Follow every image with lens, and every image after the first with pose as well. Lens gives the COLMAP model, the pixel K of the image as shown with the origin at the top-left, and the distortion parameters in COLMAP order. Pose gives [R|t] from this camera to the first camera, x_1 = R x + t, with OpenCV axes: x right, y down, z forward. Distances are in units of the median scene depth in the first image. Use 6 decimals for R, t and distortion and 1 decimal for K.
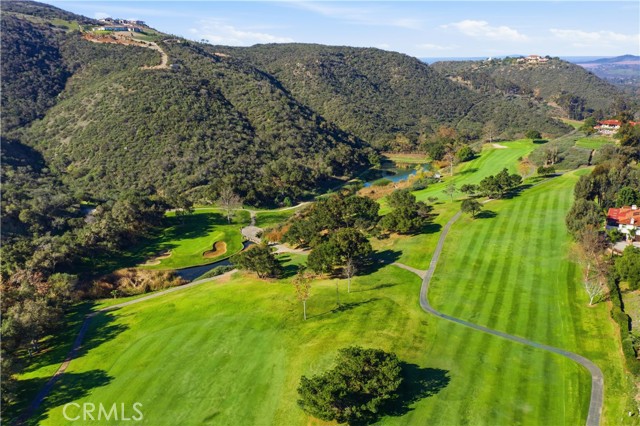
lens RADIAL K [[504.3, 0, 318.7], [0, 504.3, 210.7], [0, 0, 1]] dist [-0.013174, 0.007310]
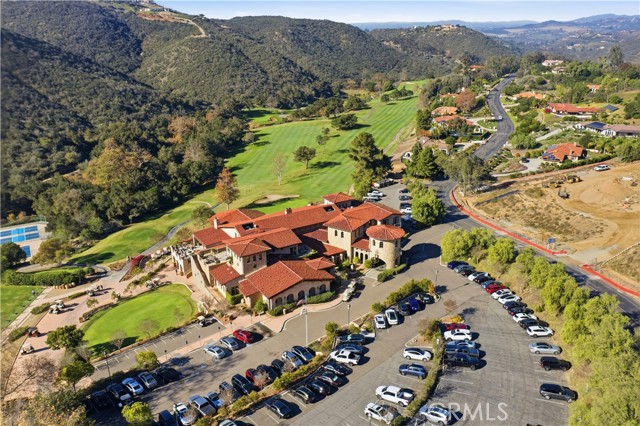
lens RADIAL K [[504.3, 0, 320.8], [0, 504.3, 215.7], [0, 0, 1]] dist [-0.013174, 0.007310]
pose [[0.993432, -0.044740, 0.105312, -0.108480], [0.037339, 0.996761, 0.071233, 0.154584], [-0.108157, -0.066832, 0.991885, -0.558189]]
